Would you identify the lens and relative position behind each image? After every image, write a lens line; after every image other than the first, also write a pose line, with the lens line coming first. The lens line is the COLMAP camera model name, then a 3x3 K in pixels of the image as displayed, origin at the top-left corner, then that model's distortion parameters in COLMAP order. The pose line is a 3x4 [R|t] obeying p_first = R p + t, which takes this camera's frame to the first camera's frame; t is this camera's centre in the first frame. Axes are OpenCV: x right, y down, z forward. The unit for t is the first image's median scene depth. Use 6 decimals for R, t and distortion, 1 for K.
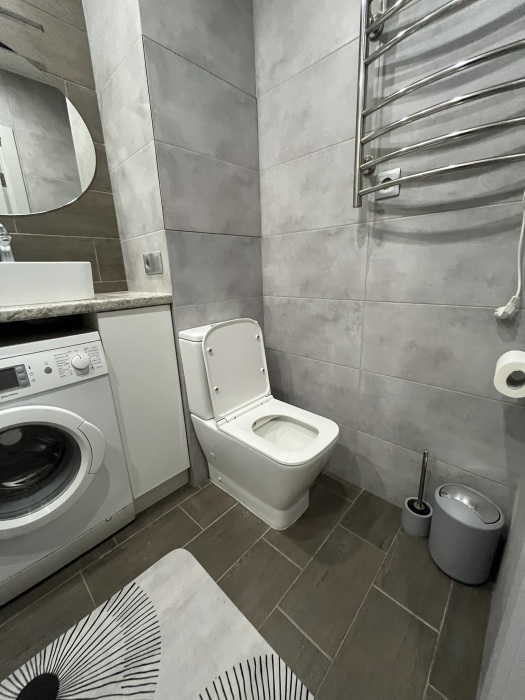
lens RADIAL K [[281.7, 0, 264.3], [0, 281.7, 348.8], [0, 0, 1]] dist [-0.001932, -0.000519]
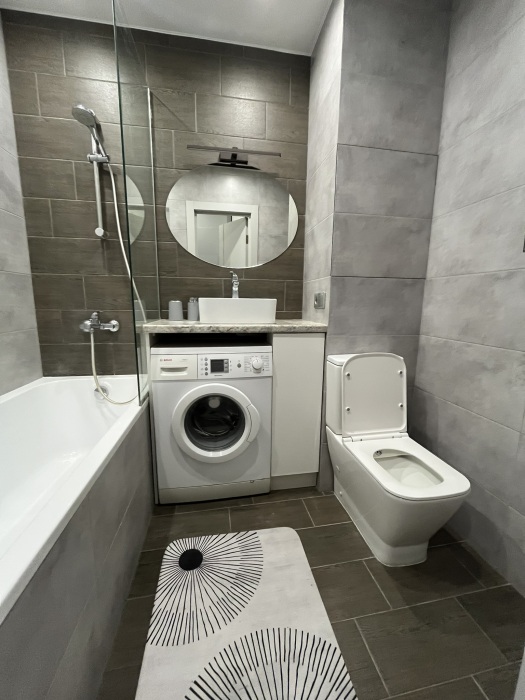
lens RADIAL K [[281.7, 0, 264.3], [0, 281.7, 348.8], [0, 0, 1]] dist [-0.001932, -0.000519]
pose [[0.801075, 0.140966, -0.581728, 0.189816], [-0.197949, 0.979580, -0.035213, 0.009365], [0.564886, 0.143361, 0.812621, -0.165159]]
